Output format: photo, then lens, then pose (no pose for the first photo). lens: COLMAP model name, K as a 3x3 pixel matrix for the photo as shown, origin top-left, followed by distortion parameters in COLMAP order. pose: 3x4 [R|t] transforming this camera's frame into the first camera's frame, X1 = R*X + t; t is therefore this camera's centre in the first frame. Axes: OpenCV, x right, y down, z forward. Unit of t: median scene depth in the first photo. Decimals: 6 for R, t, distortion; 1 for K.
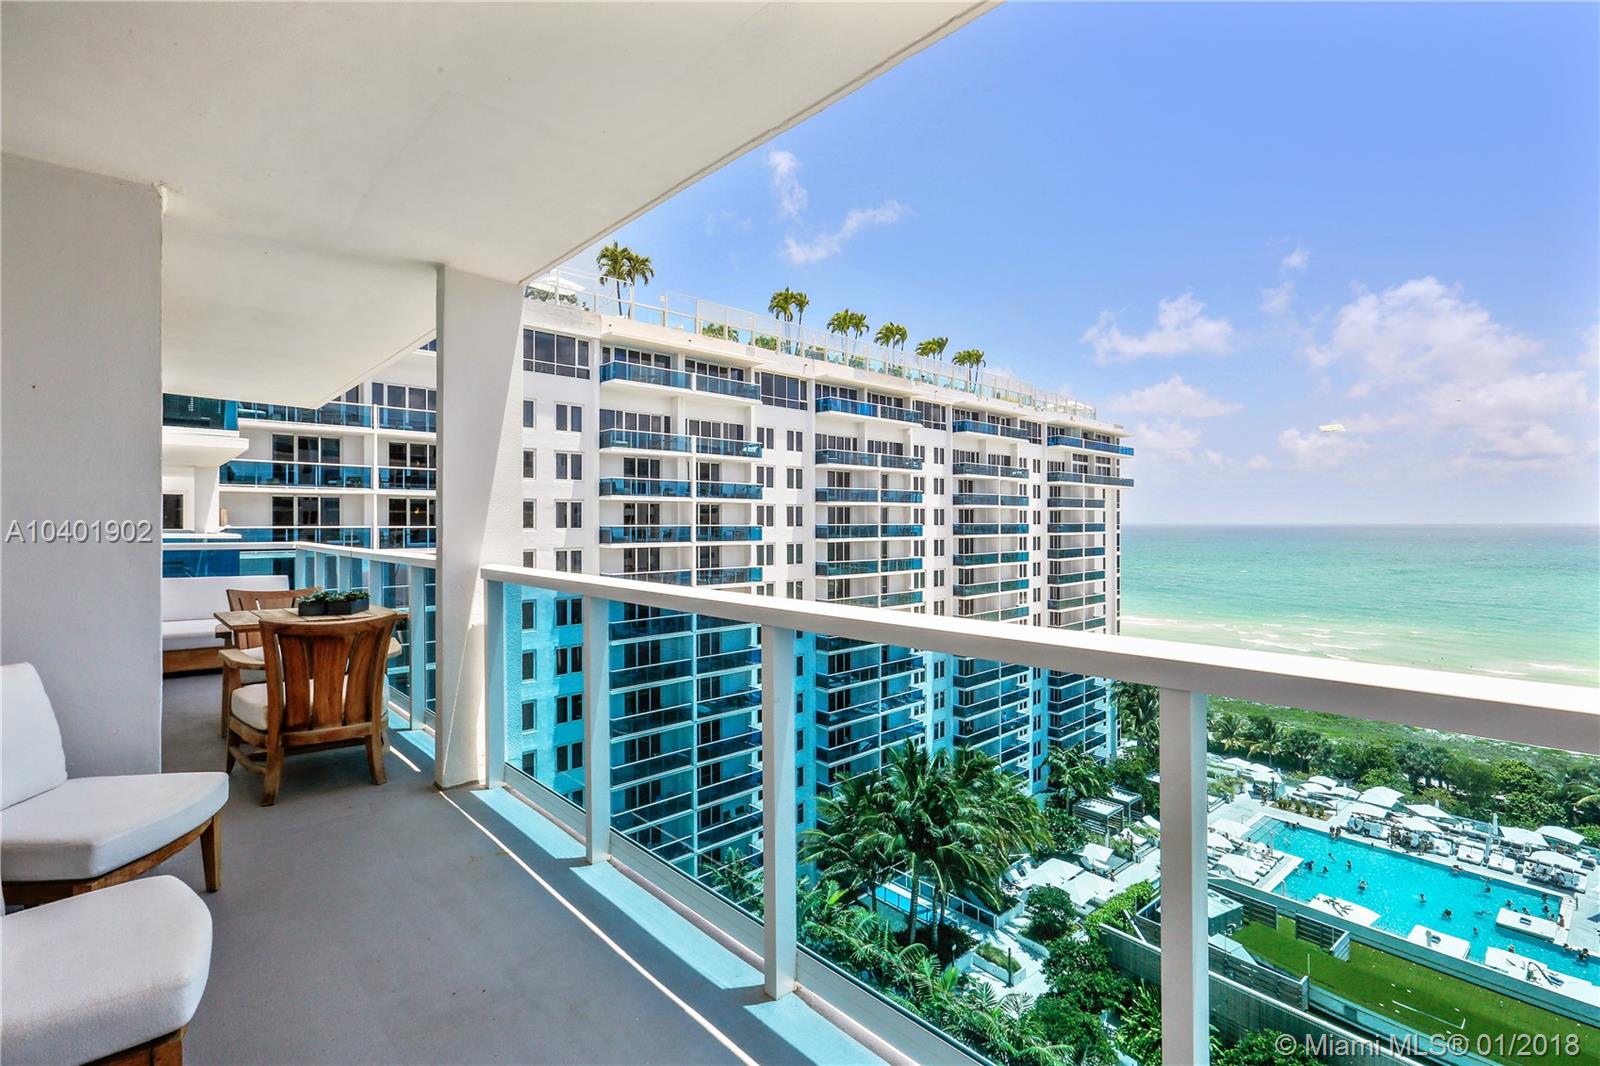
lens RADIAL K [[731.8, 0, 800.4], [0, 731.8, 530.5], [0, 0, 1]] dist [0.017445, 0.002280]
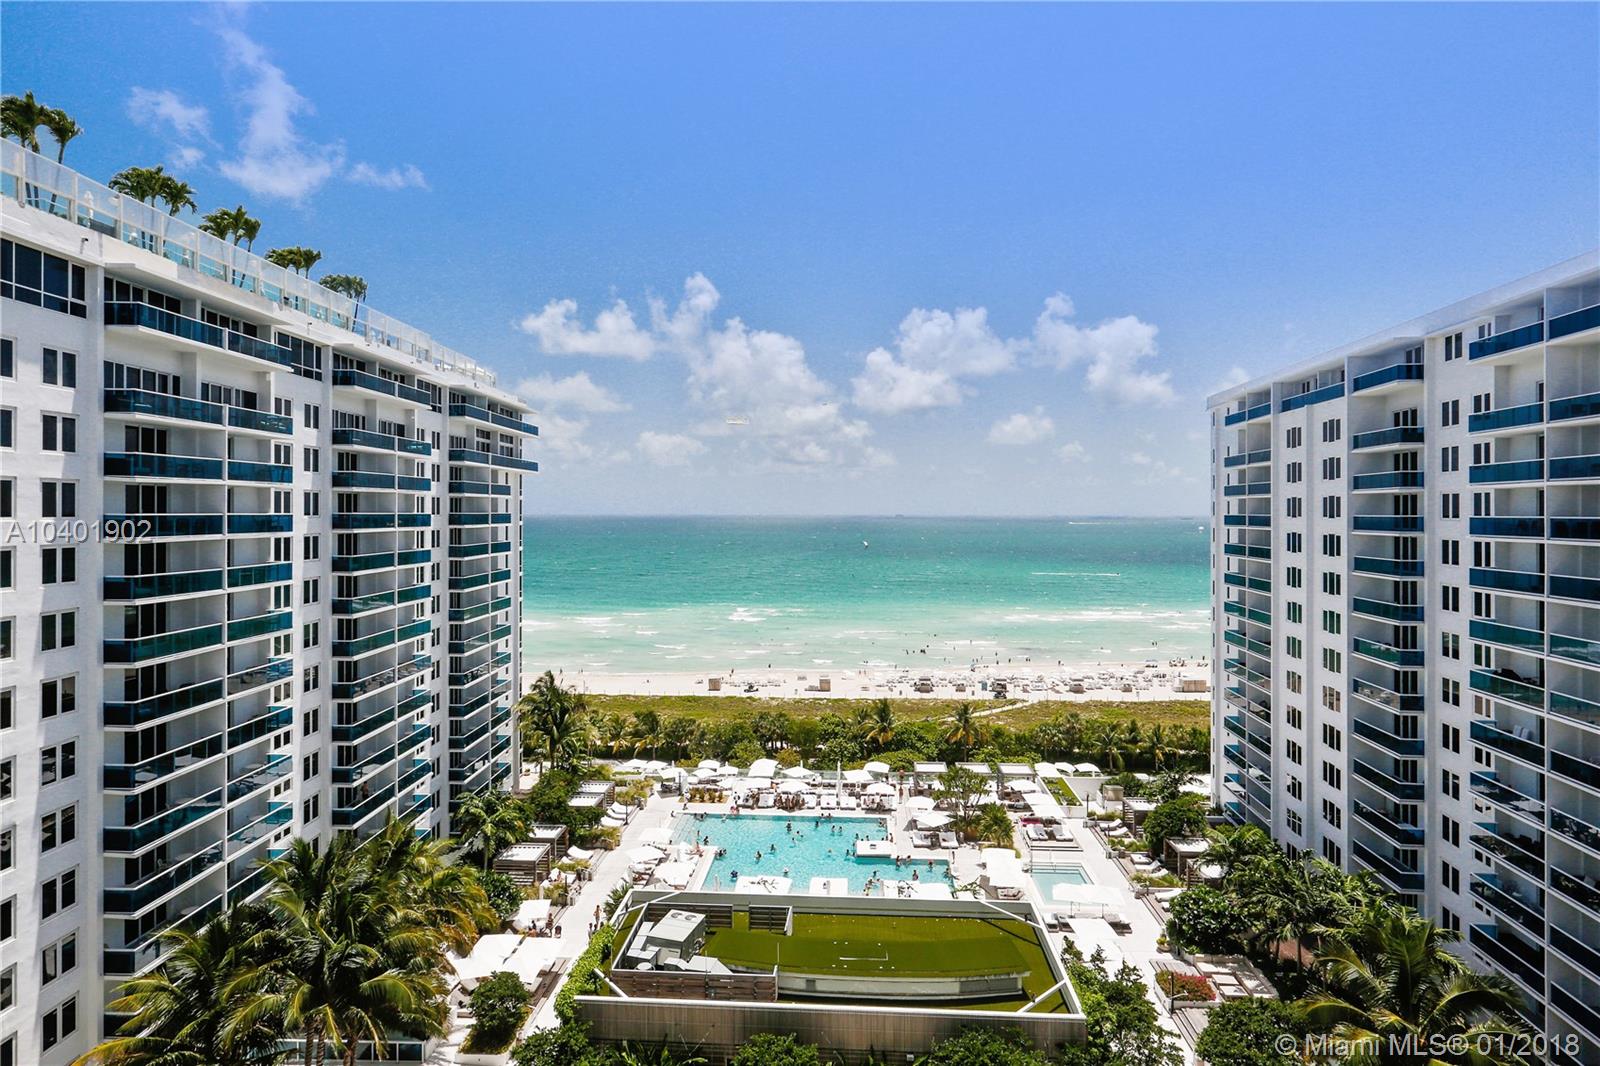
lens RADIAL K [[855.8, 0, 805.4], [0, 855.8, 517.2], [0, 0, 1]] dist [0.018870, 0.000908]
pose [[0.700899, -0.000641, 0.713261, -0.067824], [0.004616, 0.999983, -0.003637, -0.000418], [-0.713246, 0.005842, 0.700889, 0.089118]]
